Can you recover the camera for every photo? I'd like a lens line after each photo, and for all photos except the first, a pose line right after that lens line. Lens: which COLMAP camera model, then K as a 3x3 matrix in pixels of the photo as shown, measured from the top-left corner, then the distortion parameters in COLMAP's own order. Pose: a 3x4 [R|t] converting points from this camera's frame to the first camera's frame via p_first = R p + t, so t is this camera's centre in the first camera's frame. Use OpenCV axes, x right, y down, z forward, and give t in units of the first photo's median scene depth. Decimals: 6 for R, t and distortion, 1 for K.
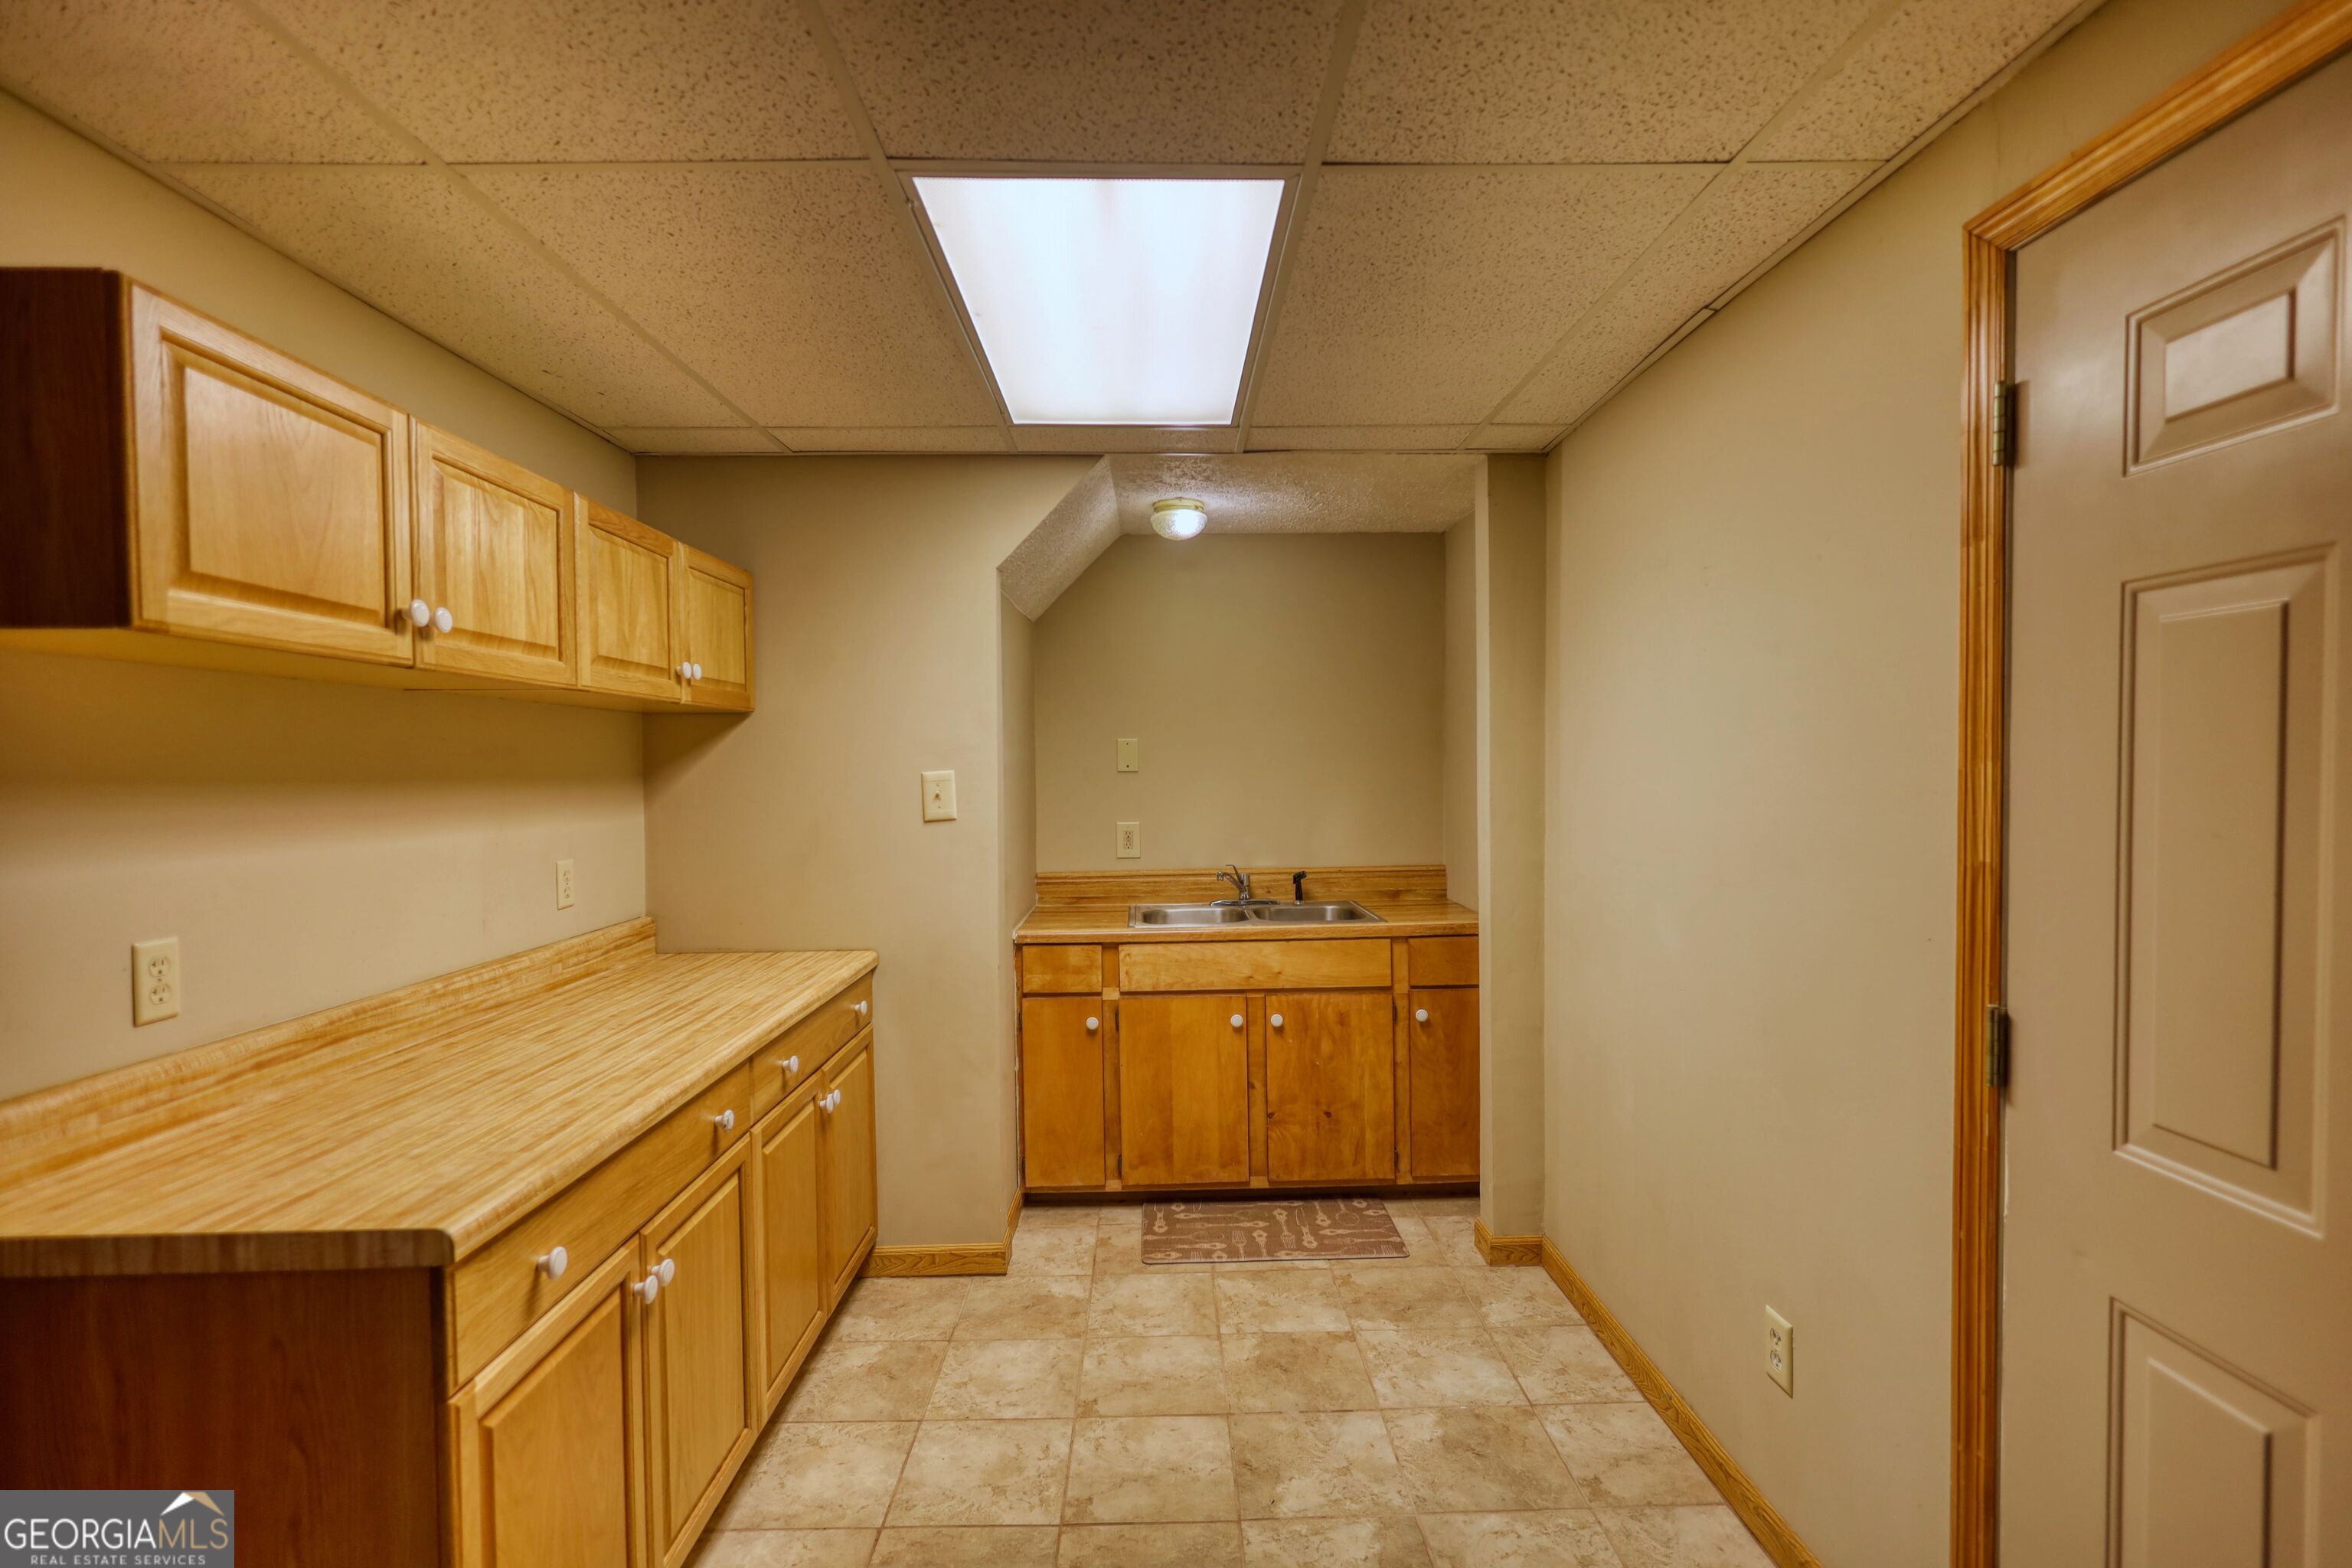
lens RADIAL K [[1095.9, 0, 1175.8], [0, 1095.9, 796.2], [0, 0, 1]] dist [-0.003401, 0.001328]
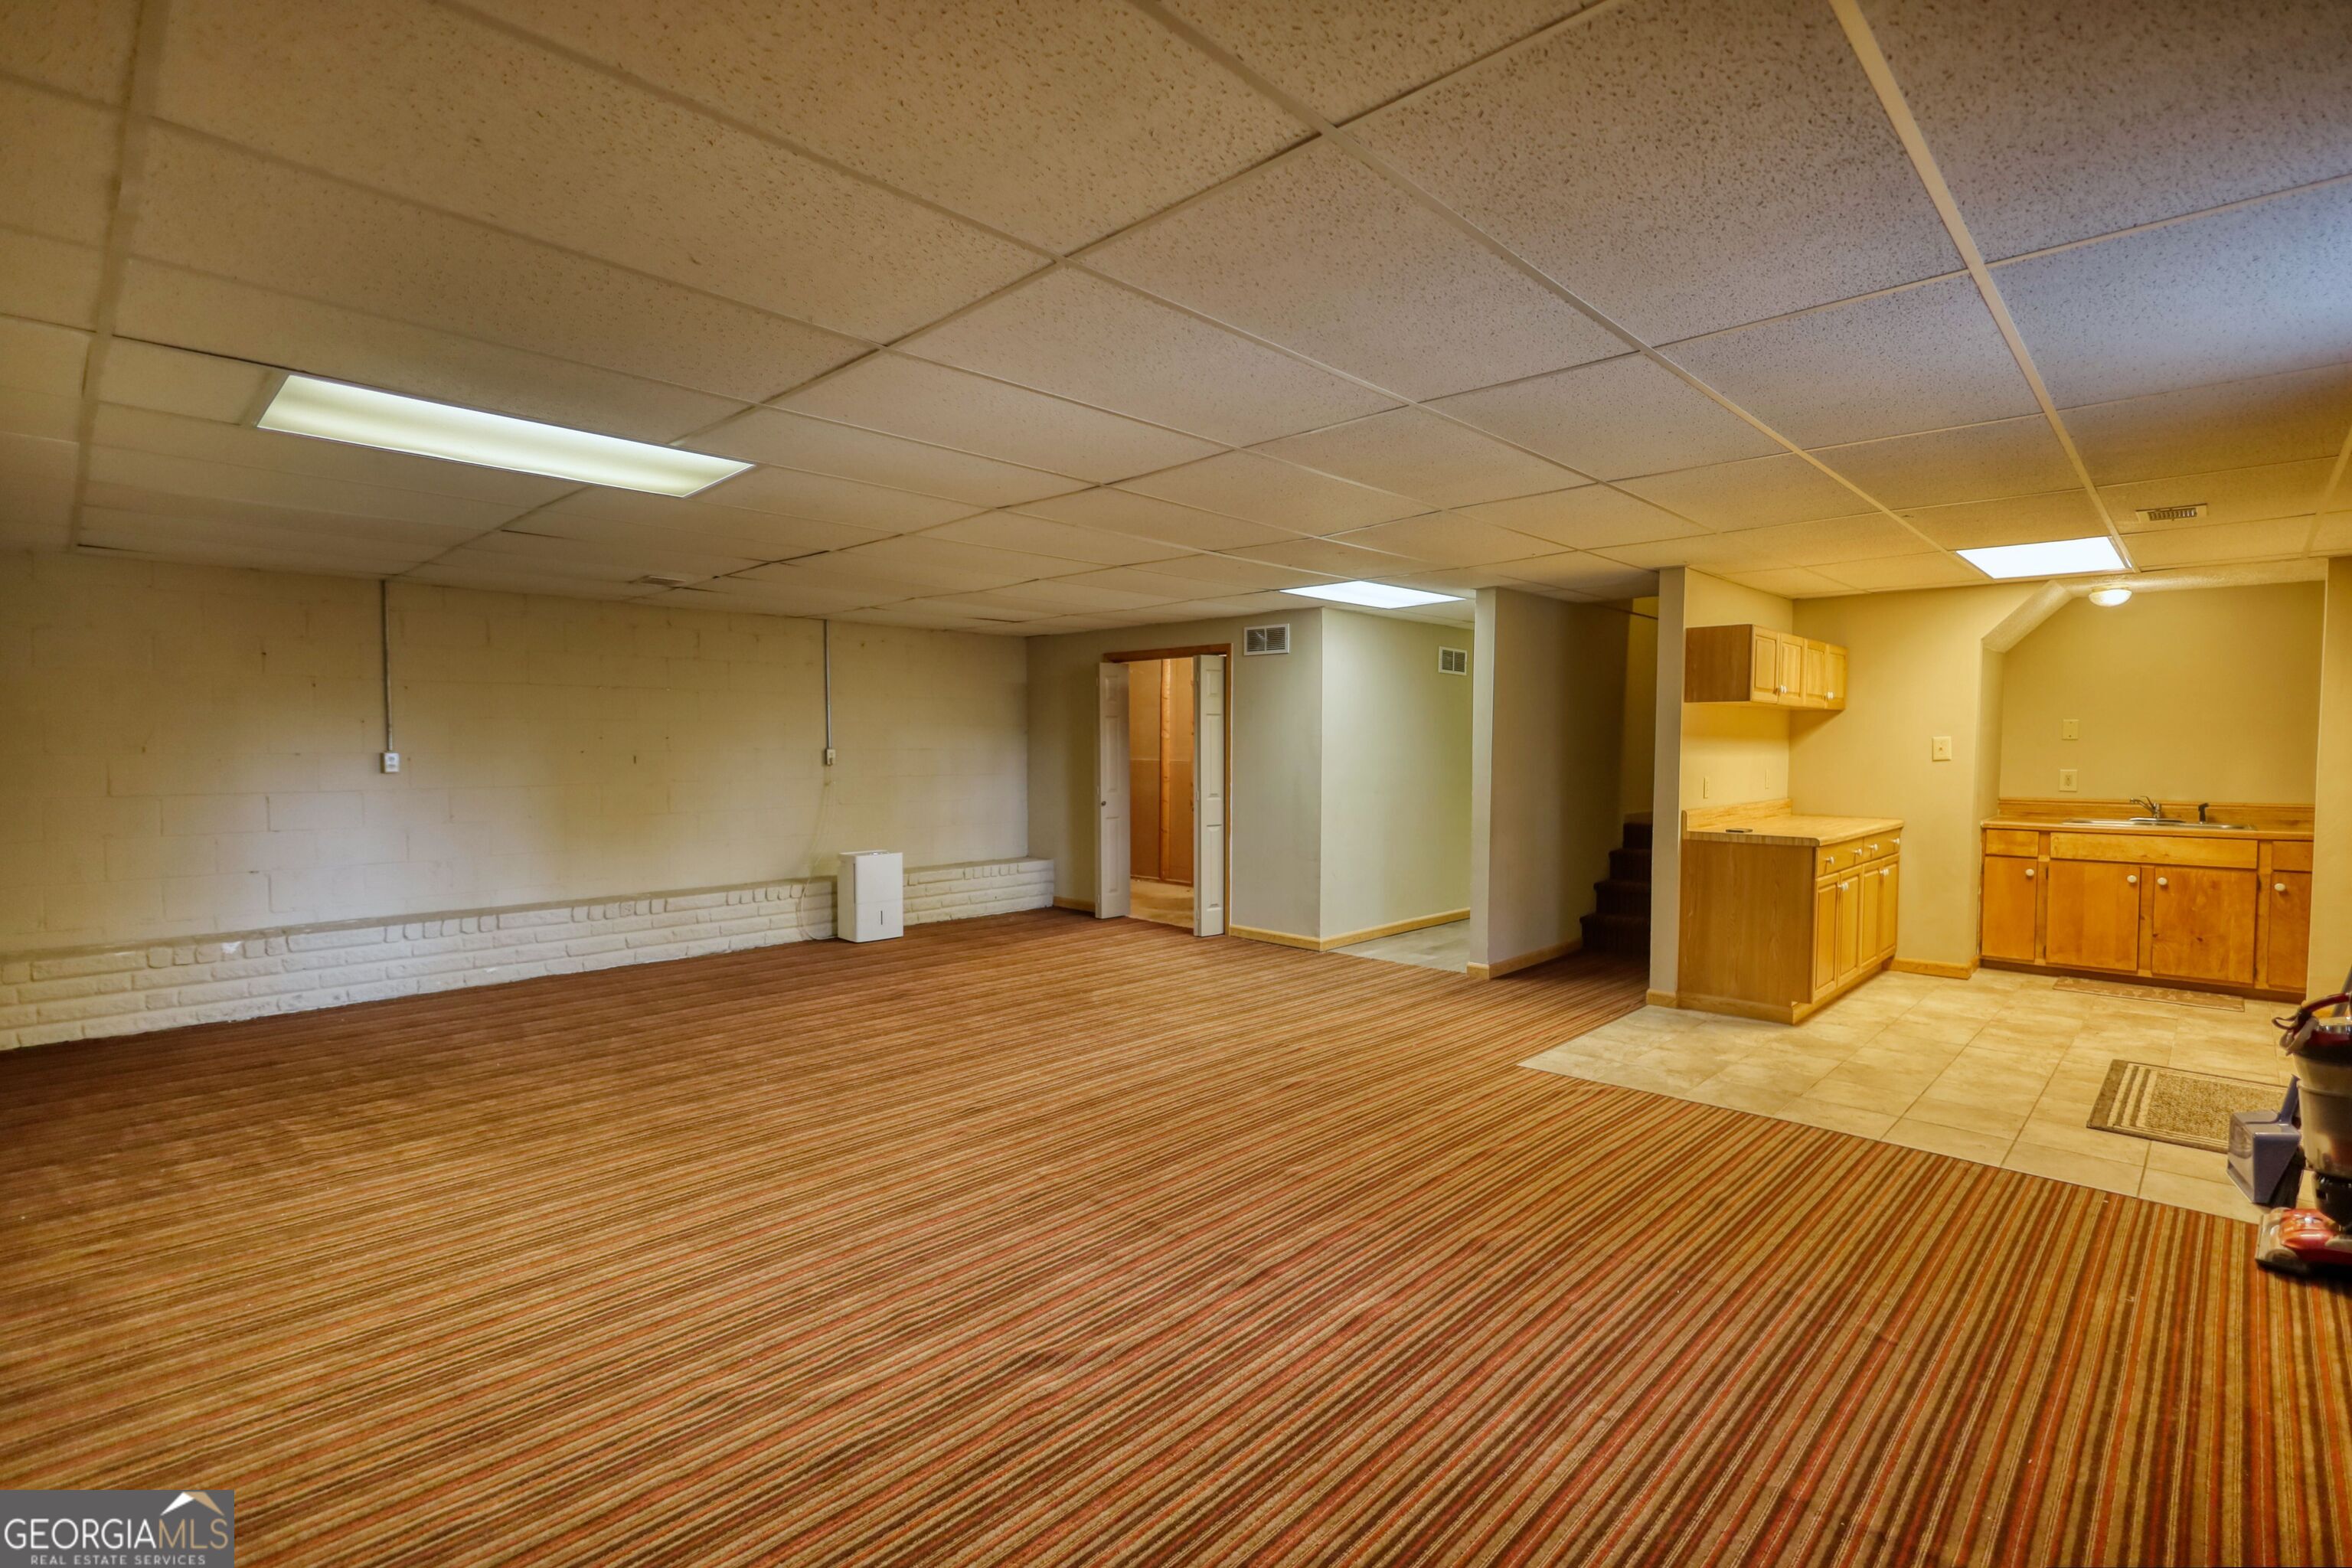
lens RADIAL K [[1095.9, 0, 1164.7], [0, 1095.9, 787.5], [0, 0, 1]] dist [-0.003401, 0.001328]
pose [[0.702255, 0.043903, -0.710570, 0.239179], [-0.030340, 0.999036, 0.031741, 0.054298], [0.711278, -0.000732, 0.702910, -1.575412]]
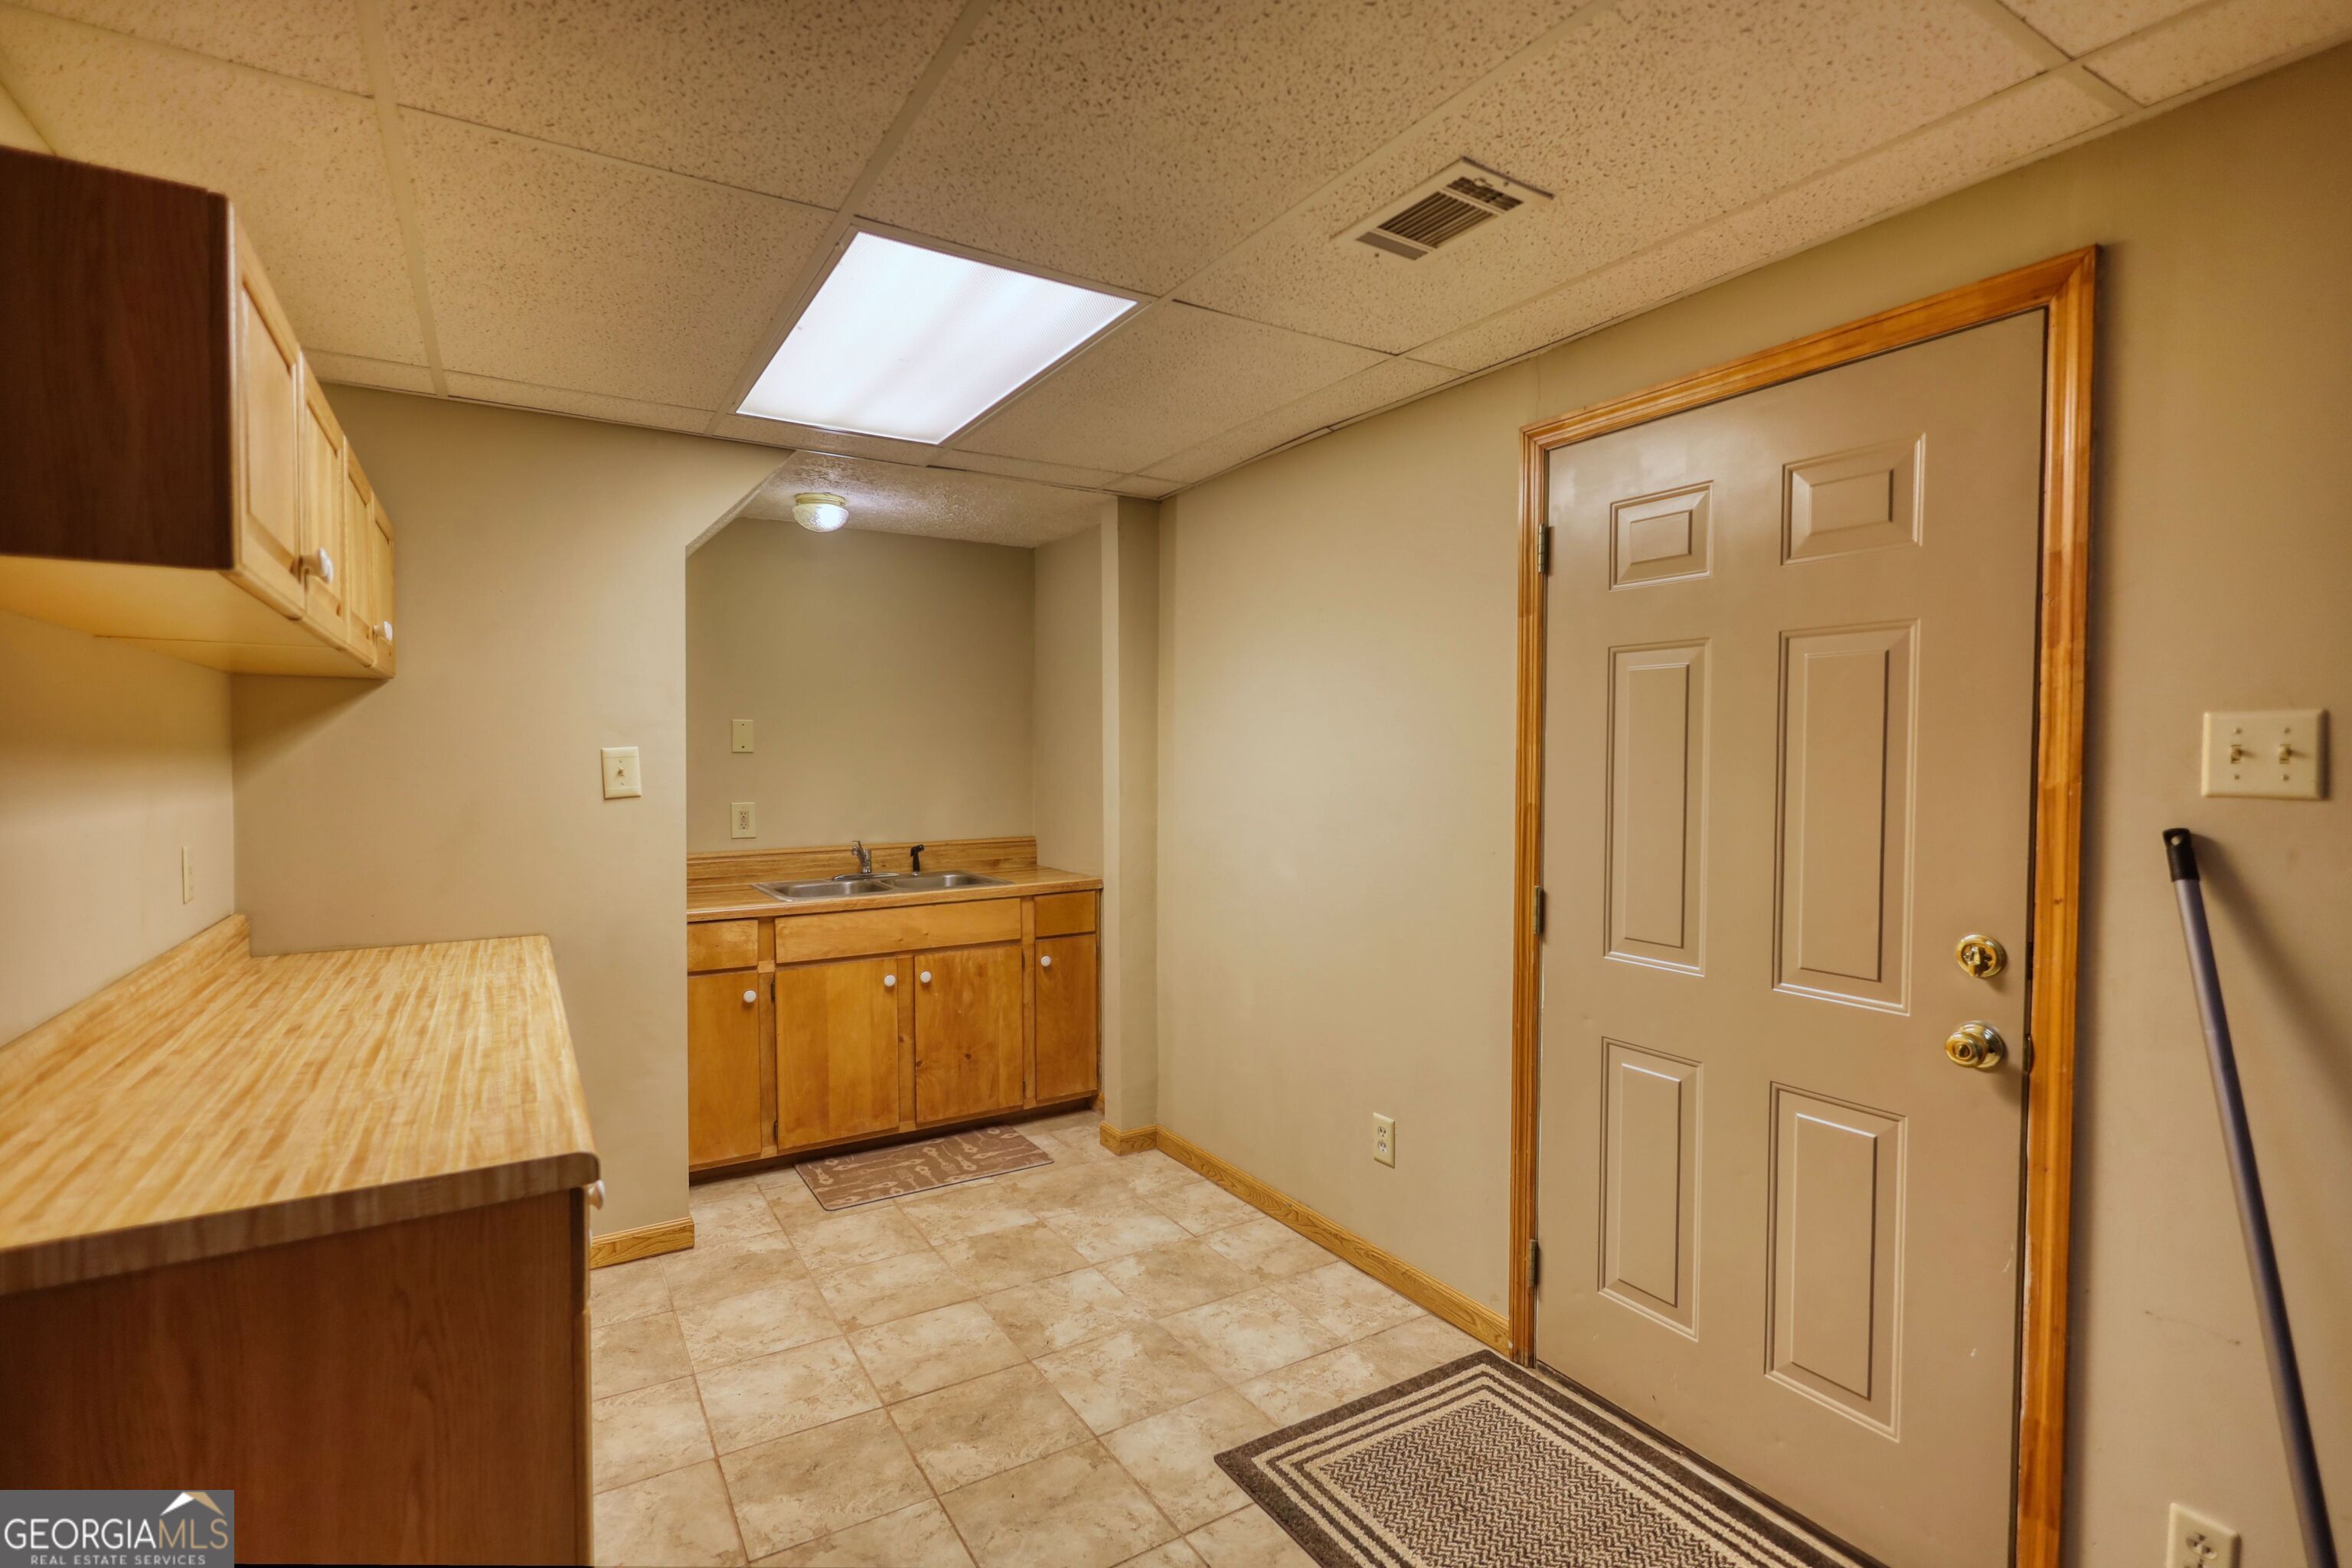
lens RADIAL K [[1095.9, 0, 1161.6], [0, 1095.9, 789.7], [0, 0, 1]] dist [-0.003401, 0.001328]
pose [[0.866046, -0.005407, 0.499936, -0.291508], [0.004643, 0.999985, 0.002771, 0.014993], [-0.499944, -0.000079, 0.866058, -0.091272]]
